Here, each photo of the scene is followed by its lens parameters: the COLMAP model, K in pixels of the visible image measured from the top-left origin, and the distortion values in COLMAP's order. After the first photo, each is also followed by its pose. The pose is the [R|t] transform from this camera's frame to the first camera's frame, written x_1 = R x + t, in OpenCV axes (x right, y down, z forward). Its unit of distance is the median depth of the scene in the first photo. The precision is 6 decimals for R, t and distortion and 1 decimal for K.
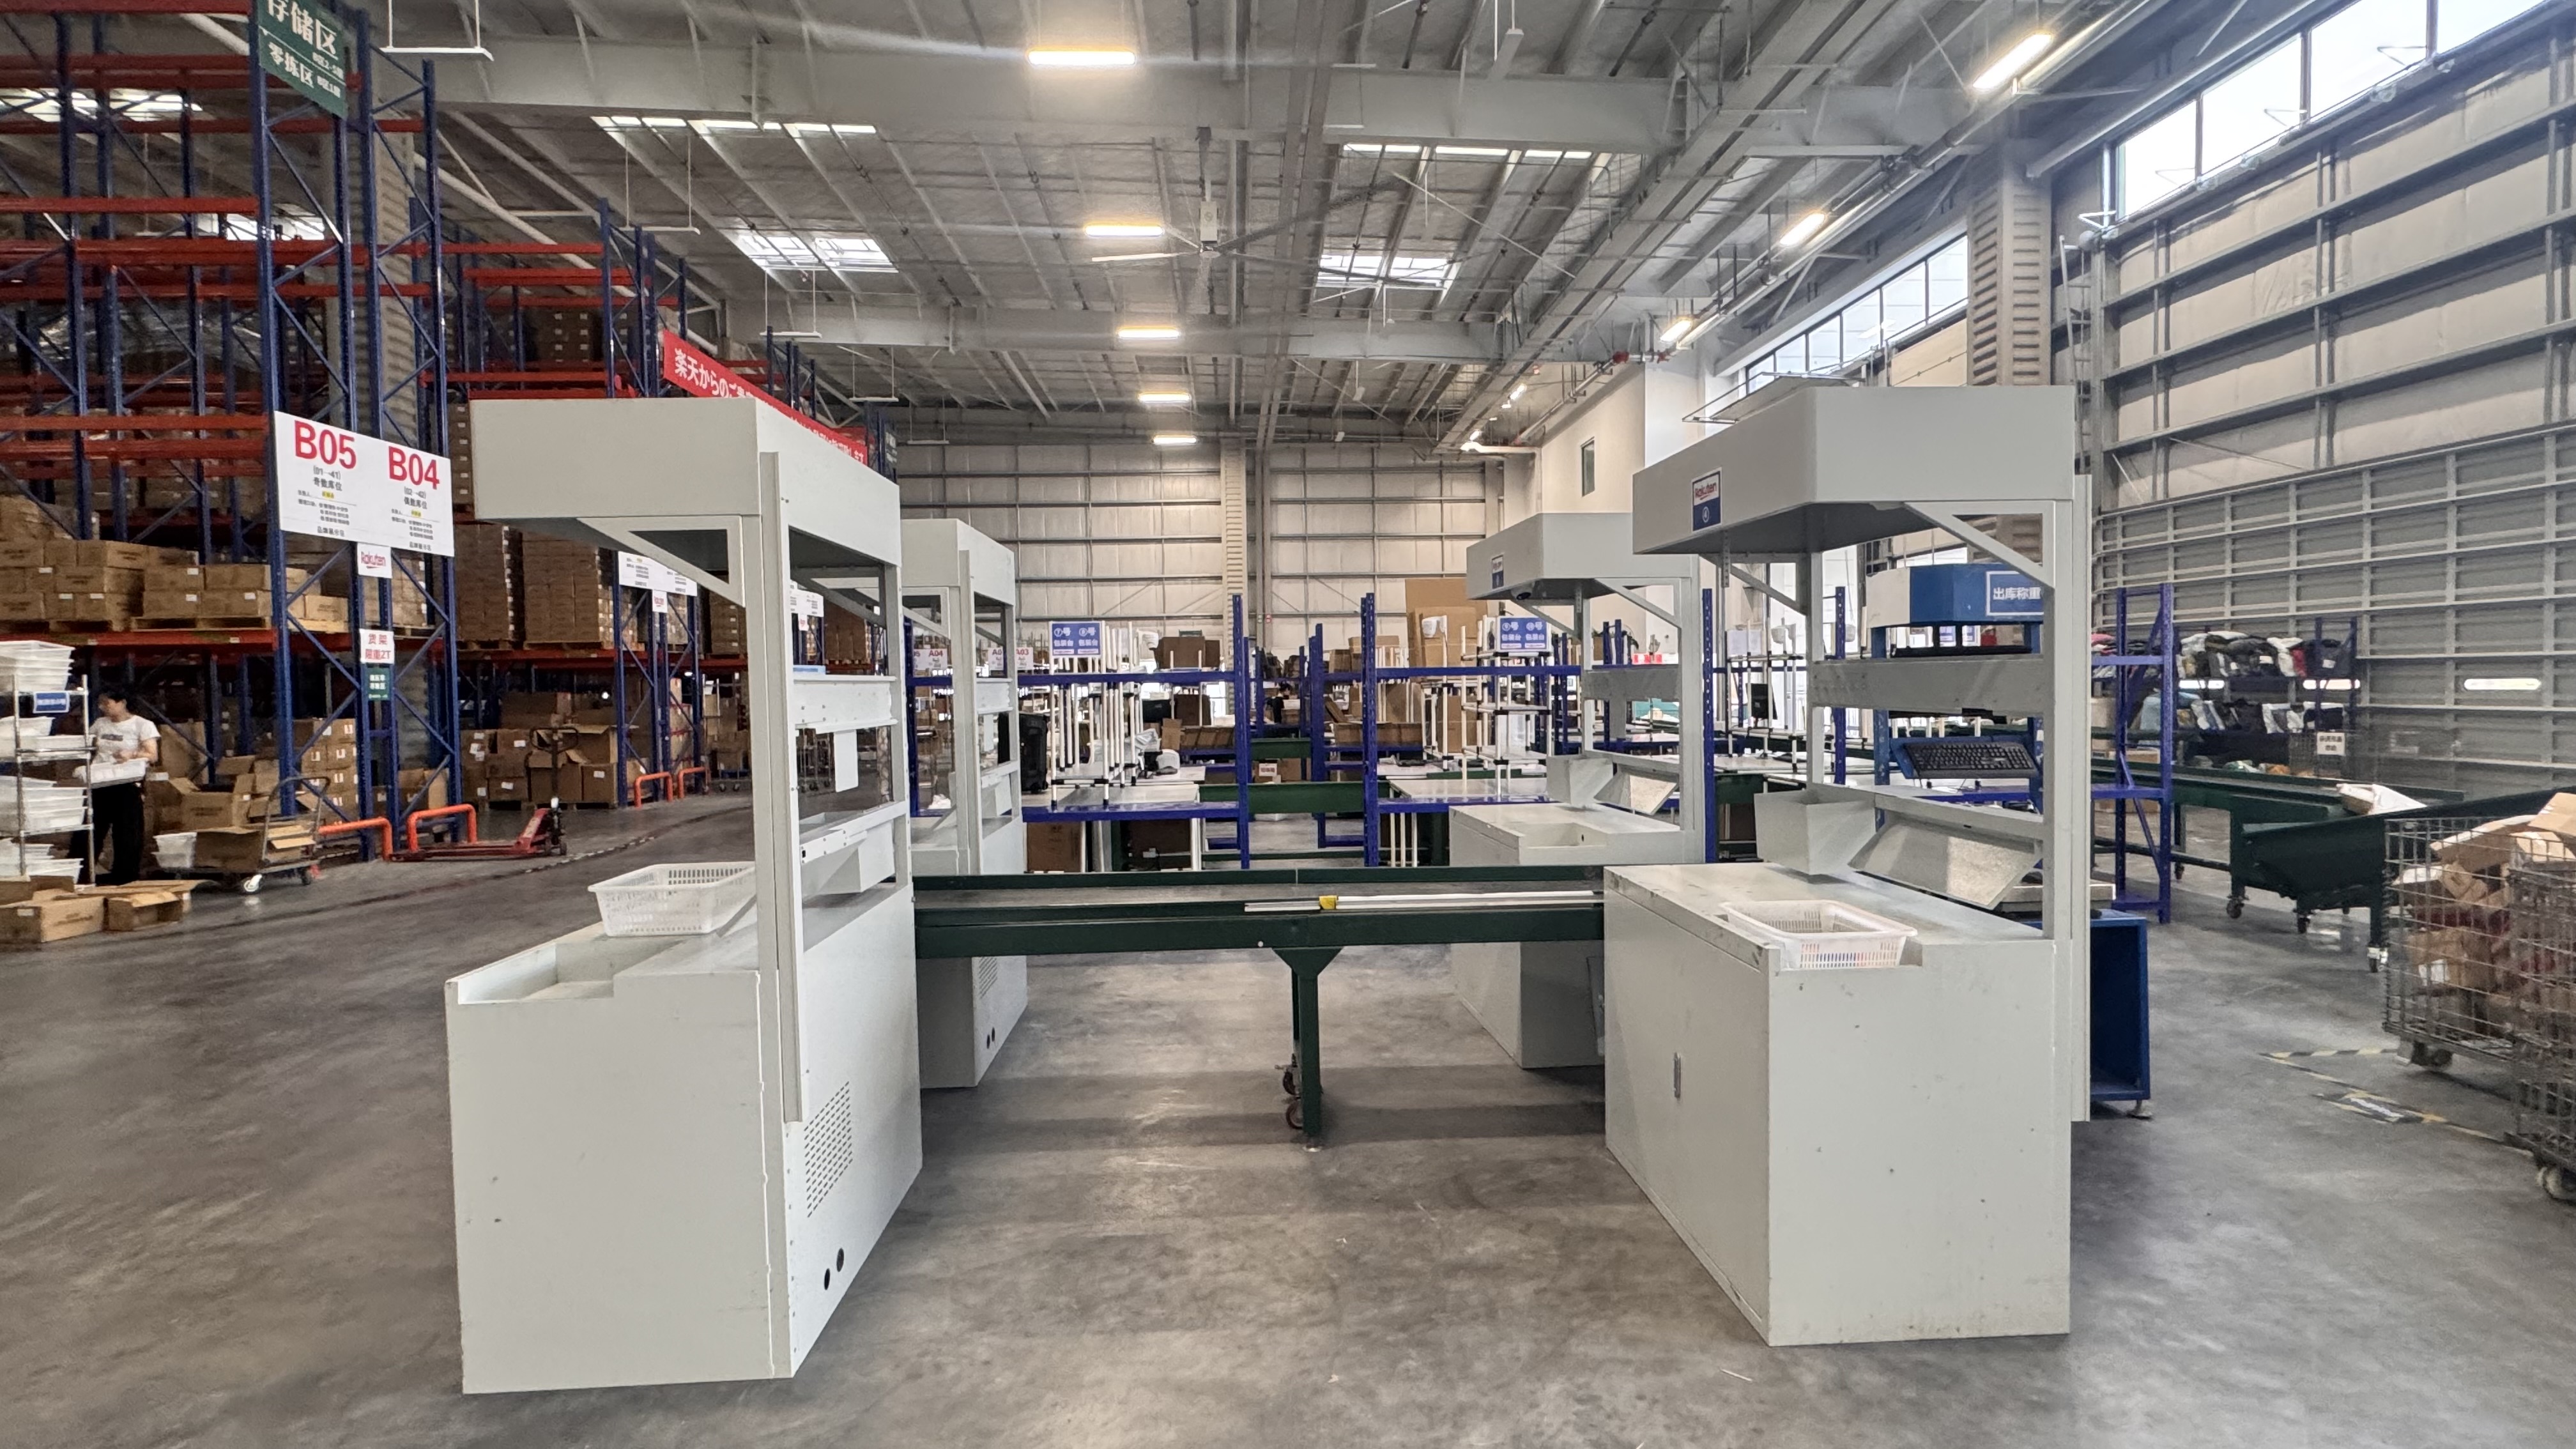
lens RADIAL K [[1243.5, 0, 1280.9], [0, 1243.5, 723.8], [0, 0, 1]] dist [-0.005327, 0.000935]
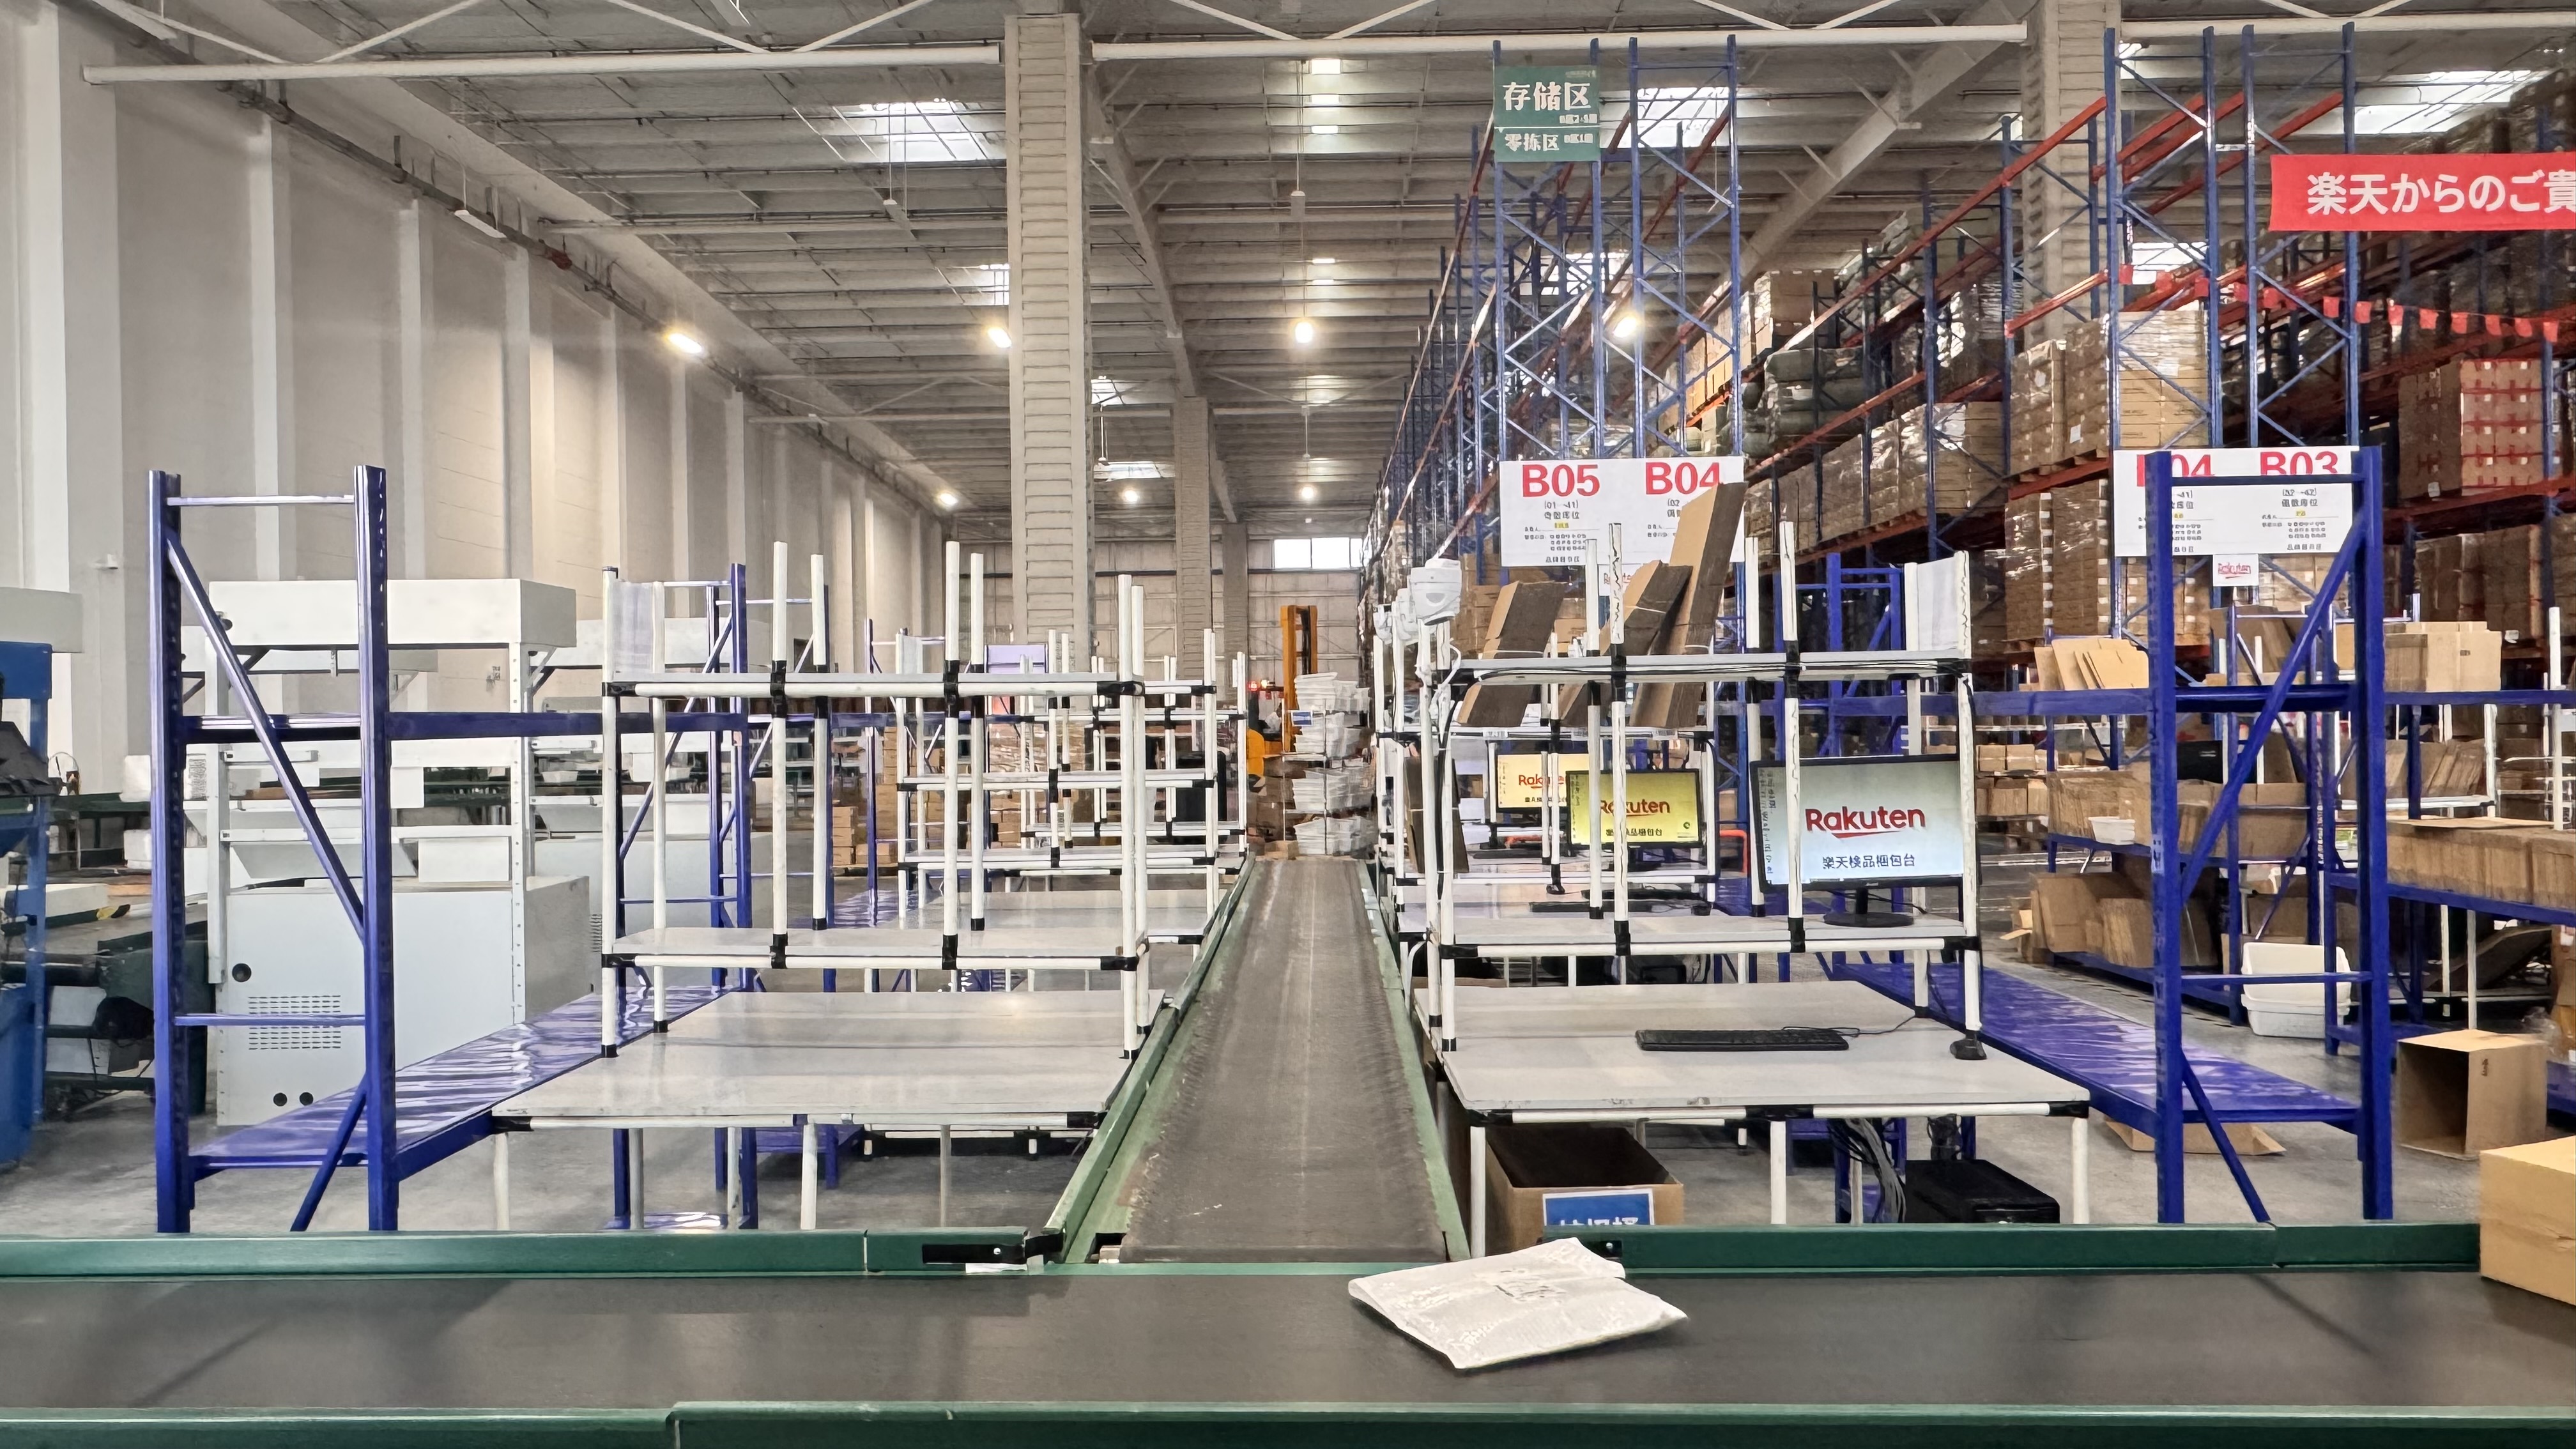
lens RADIAL K [[1724.4, 0, 1286.9], [0, 1724.4, 718.6], [0, 0, 1]] dist [-0.009087, 0.007528]
pose [[-0.054033, 0.018226, -0.998373, 0.662221], [-0.016780, 0.999676, 0.019158, -0.038448], [0.998398, 0.017788, -0.053709, 0.764817]]
